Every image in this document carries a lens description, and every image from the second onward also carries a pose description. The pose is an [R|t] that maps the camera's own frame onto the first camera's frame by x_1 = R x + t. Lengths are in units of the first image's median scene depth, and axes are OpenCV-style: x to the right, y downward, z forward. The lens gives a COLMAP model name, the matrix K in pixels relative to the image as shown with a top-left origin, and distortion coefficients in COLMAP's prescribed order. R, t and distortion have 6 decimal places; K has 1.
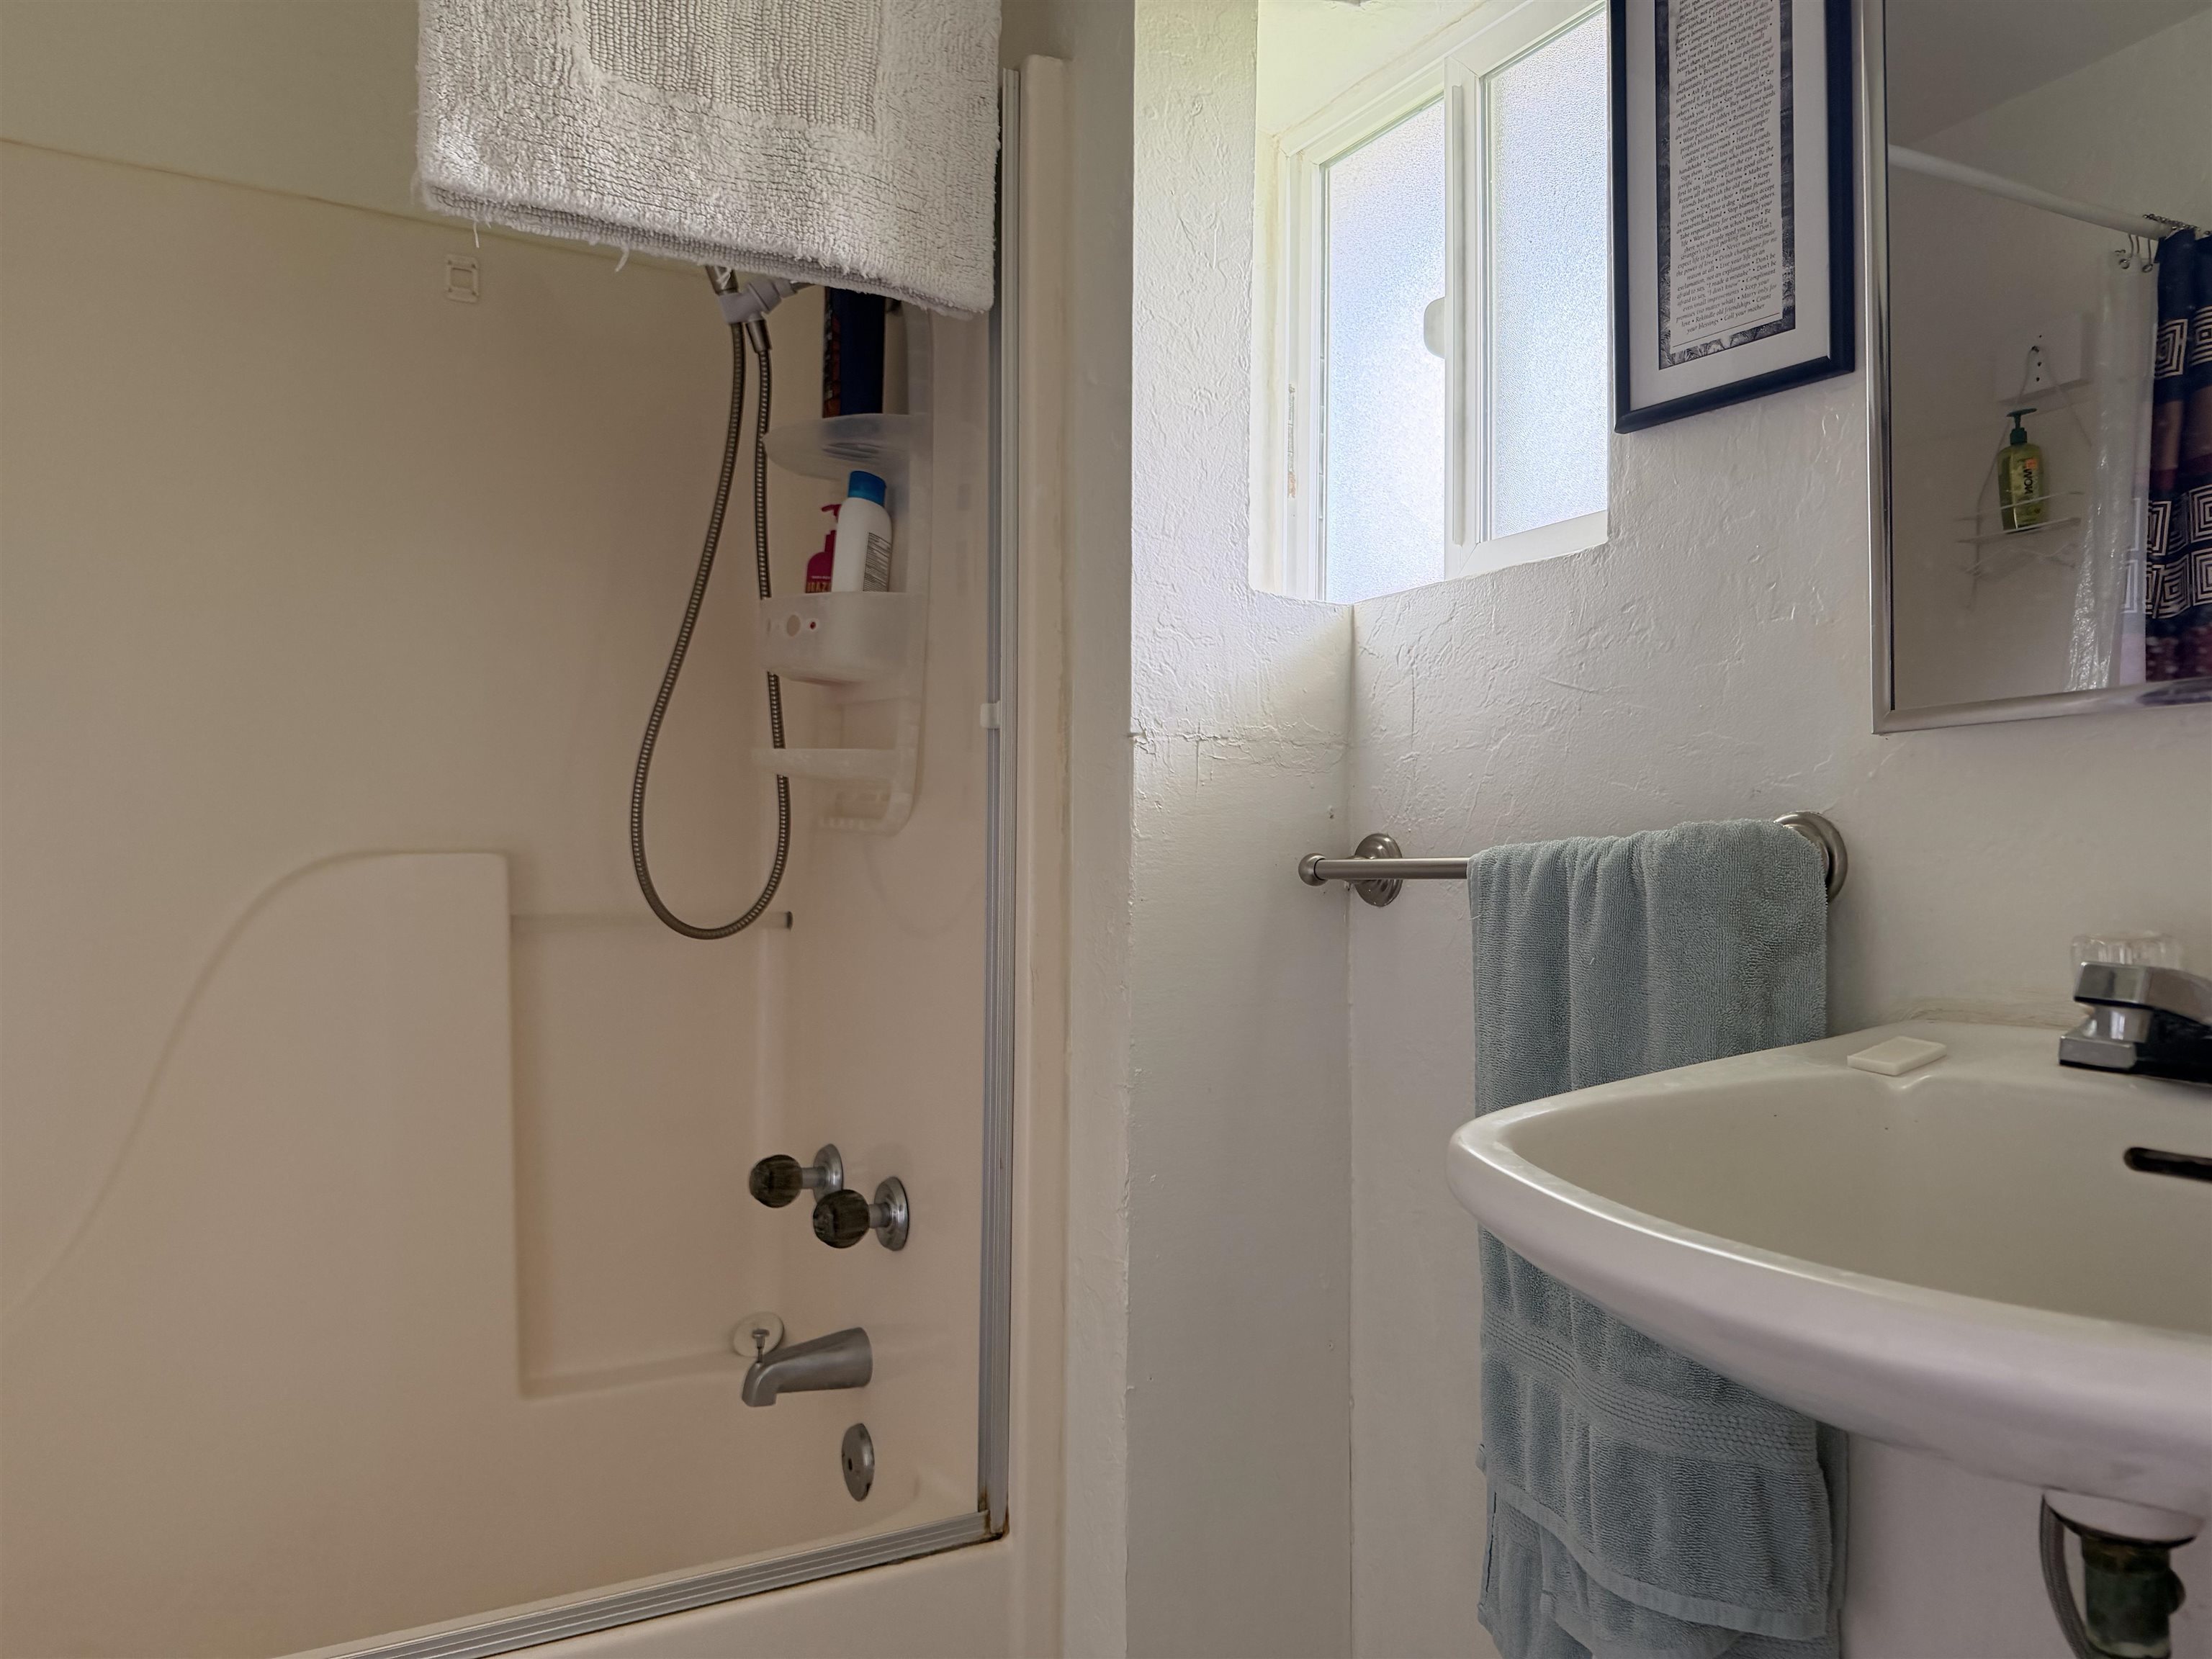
lens RADIAL K [[1553.9, 0, 1110.9], [0, 1553.9, 827.4], [0, 0, 1]] dist [0.007999, 0.000575]
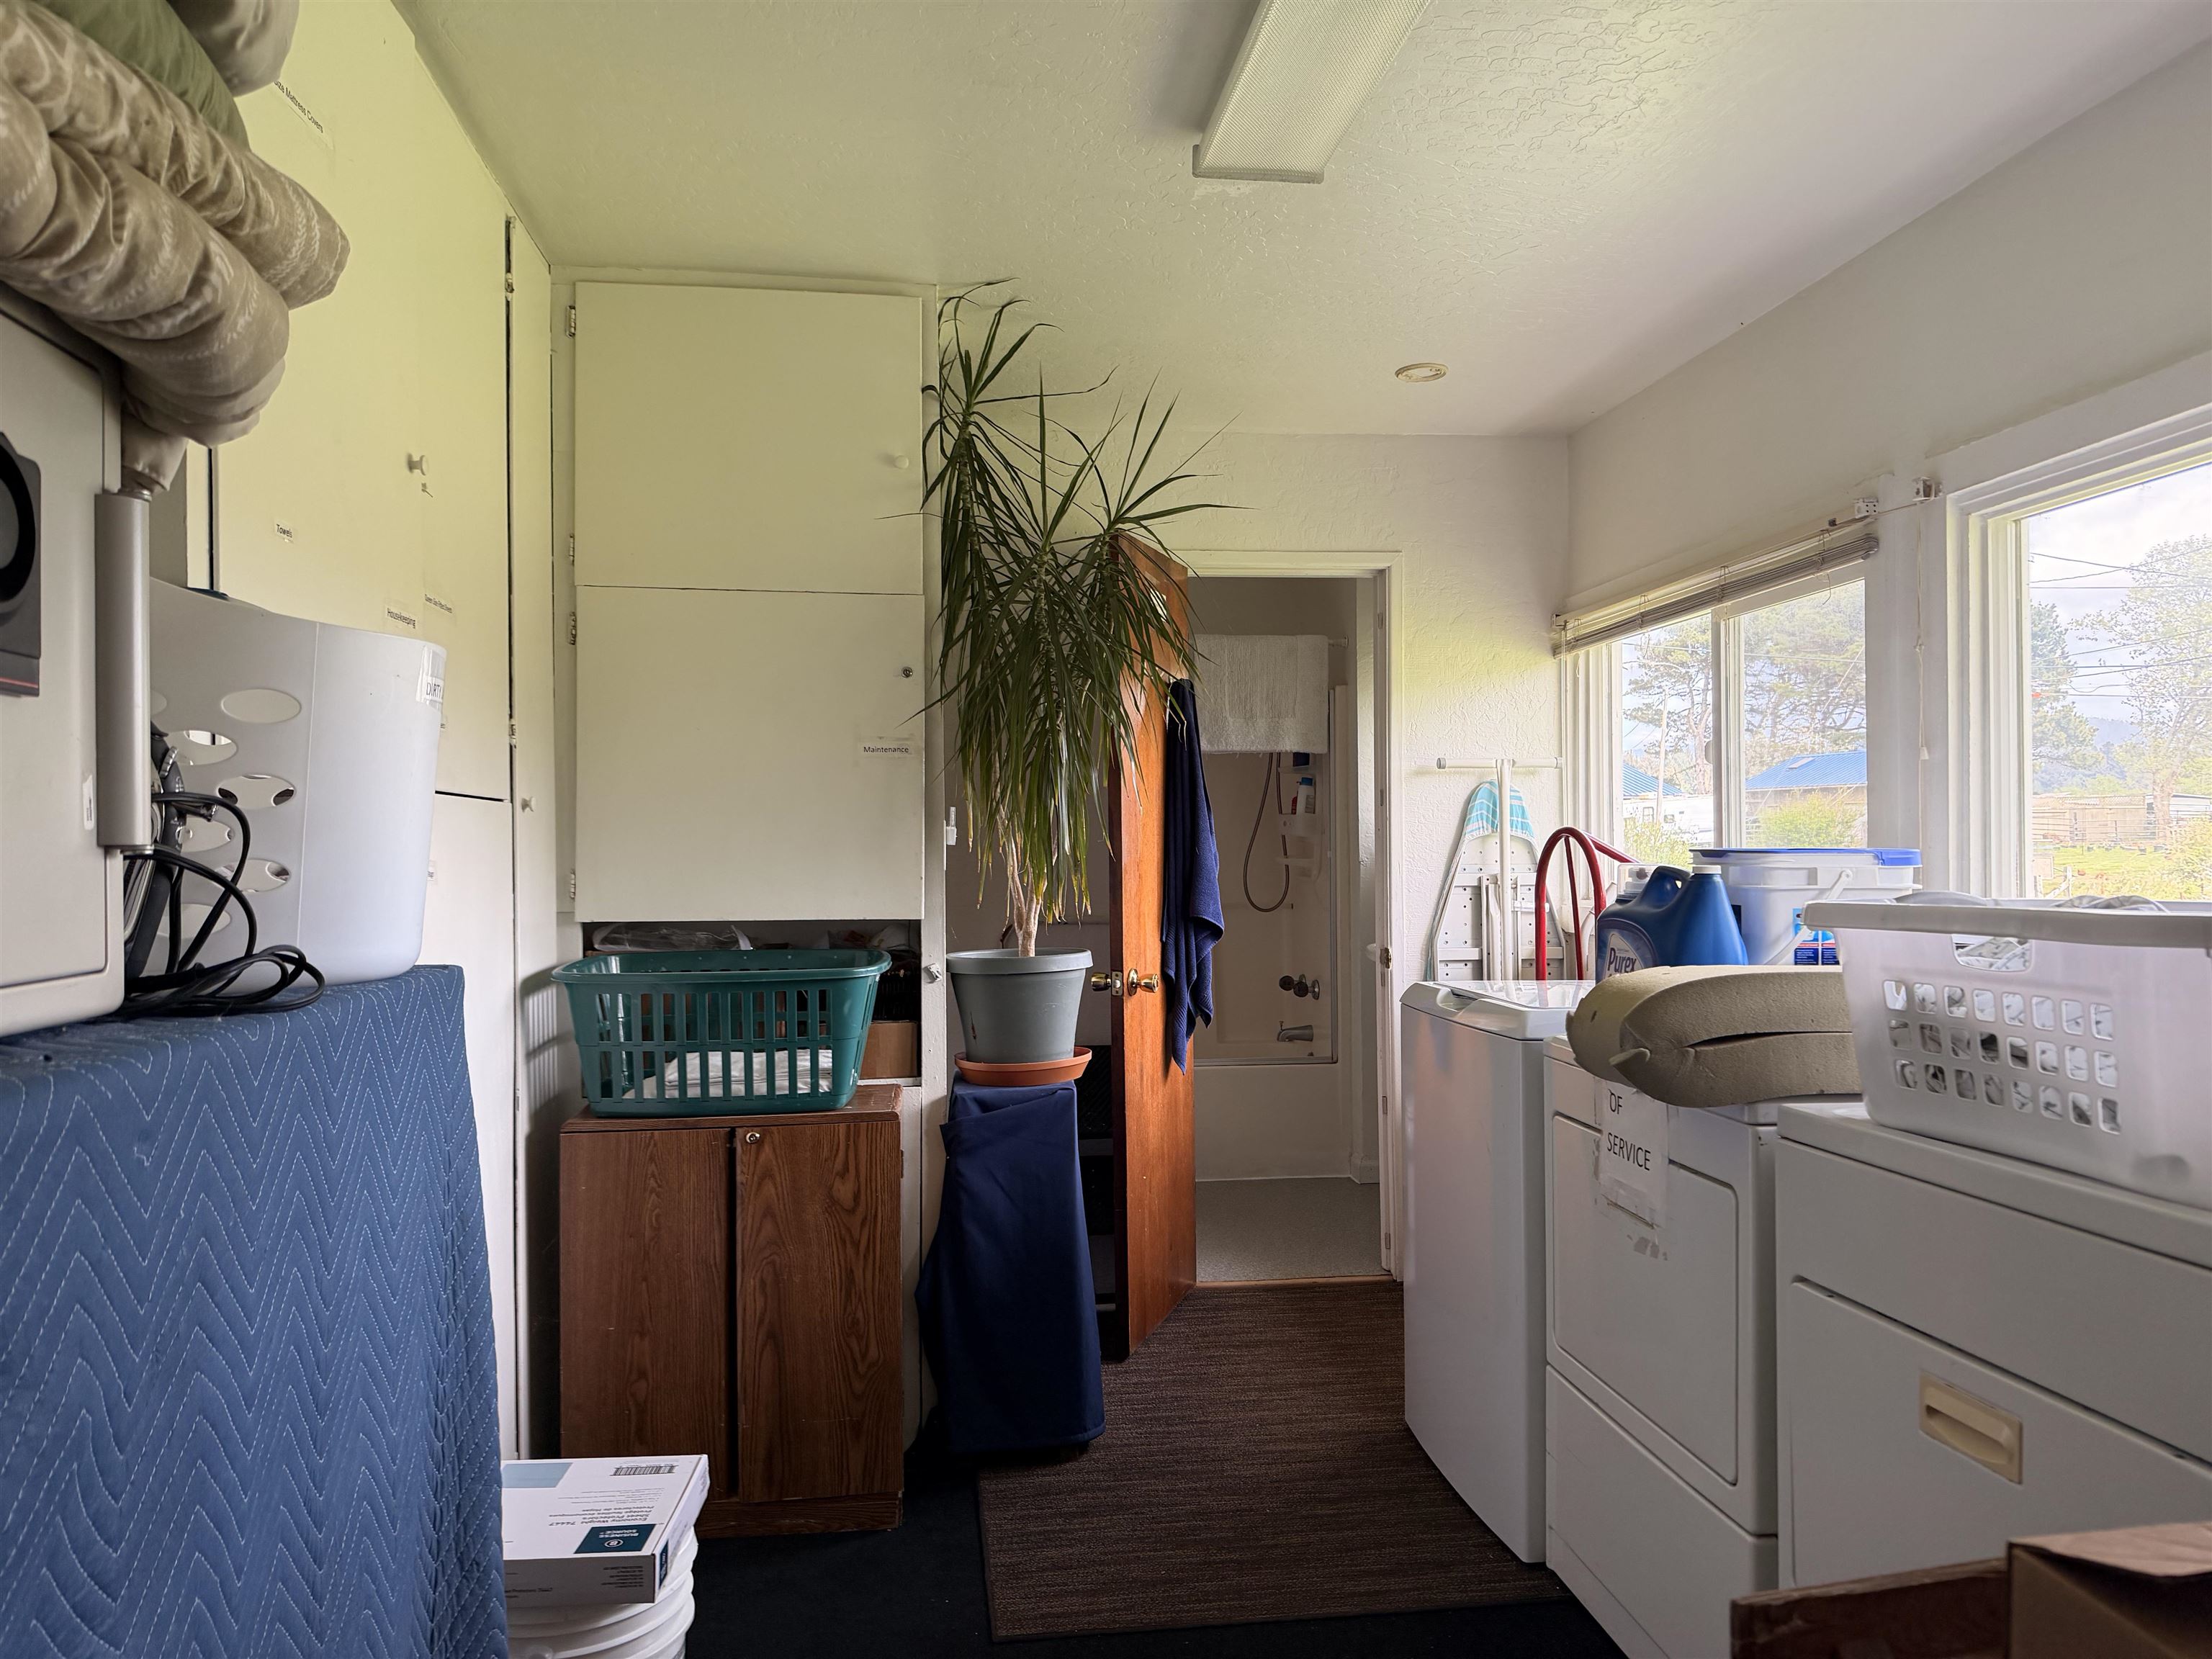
lens RADIAL K [[1553.9, 0, 1107.9], [0, 1553.9, 834.6], [0, 0, 1]] dist [0.007999, 0.000575]
pose [[0.921340, -0.014466, -0.388488, 0.793981], [0.024338, 0.999494, 0.020501, -0.187340], [0.387995, -0.028343, 0.921226, -2.410375]]
